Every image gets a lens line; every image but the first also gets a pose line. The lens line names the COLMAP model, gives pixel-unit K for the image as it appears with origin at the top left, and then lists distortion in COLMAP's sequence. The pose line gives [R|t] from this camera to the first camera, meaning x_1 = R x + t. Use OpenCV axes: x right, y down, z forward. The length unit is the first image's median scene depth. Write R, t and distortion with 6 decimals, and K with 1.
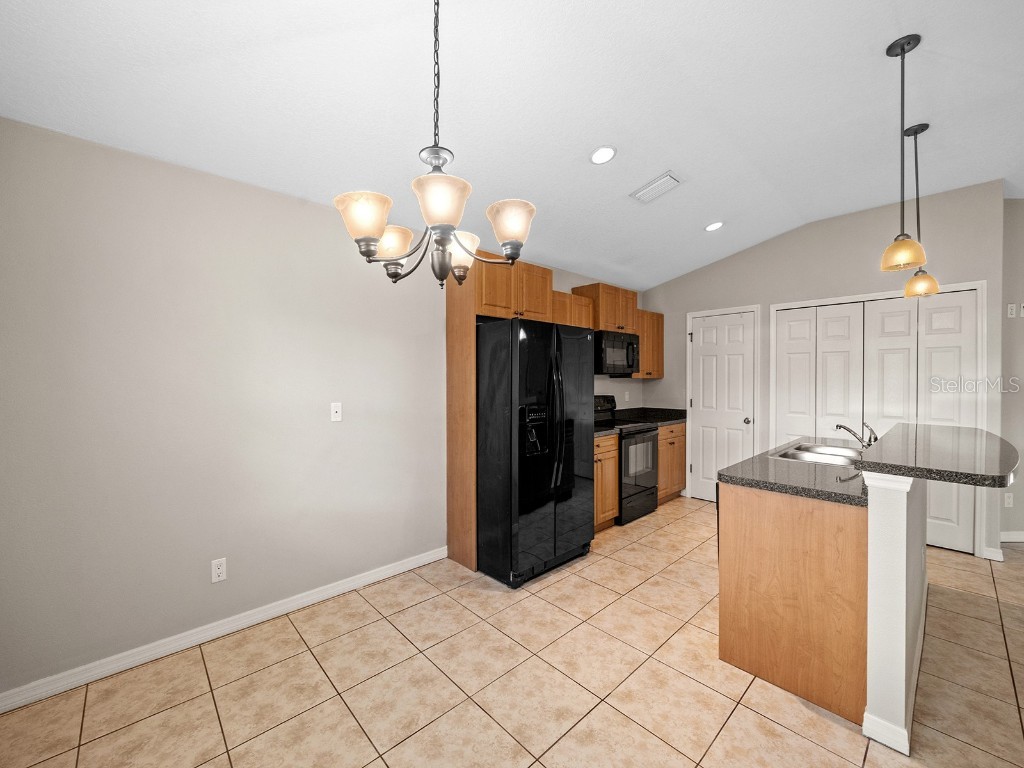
lens RADIAL K [[412.5, 0, 512.0], [0, 412.5, 382.0], [0, 0, 1]] dist [-0.000964, -0.000336]
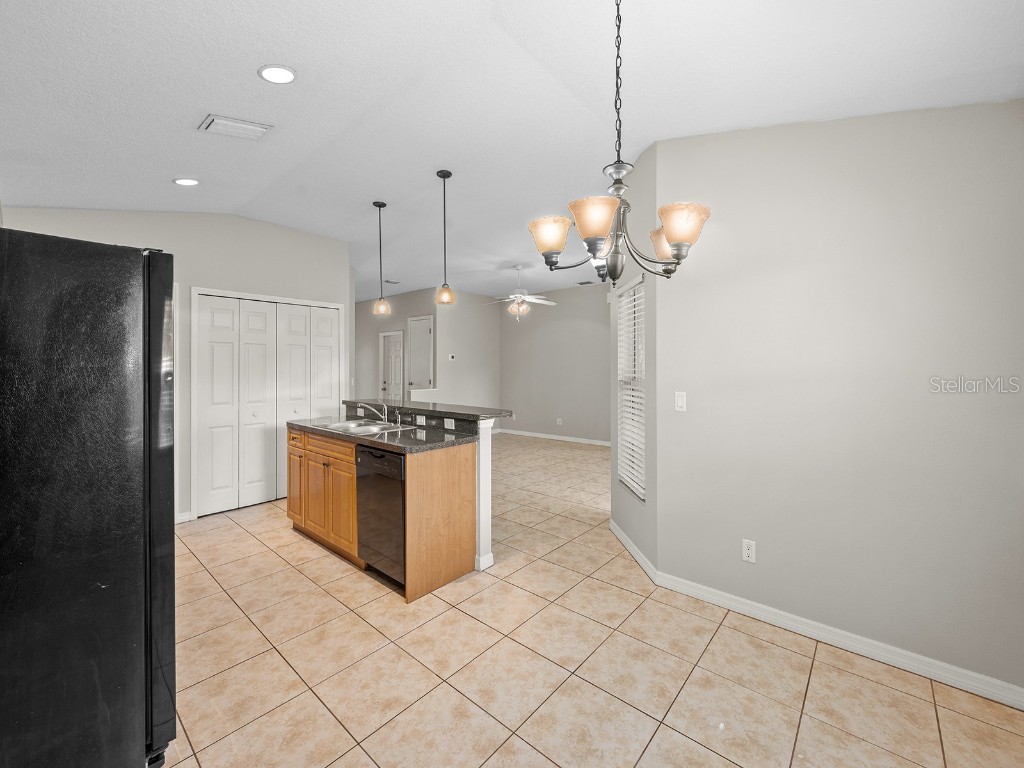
lens RADIAL K [[412.5, 0, 526.0], [0, 412.5, 367.0], [0, 0, 1]] dist [-0.000964, -0.000336]
pose [[-0.117041, 0.002035, 0.993125, -0.738650], [0.010170, 0.999948, -0.000851, -0.007663], [-0.993075, 0.010000, -0.117056, 0.813806]]
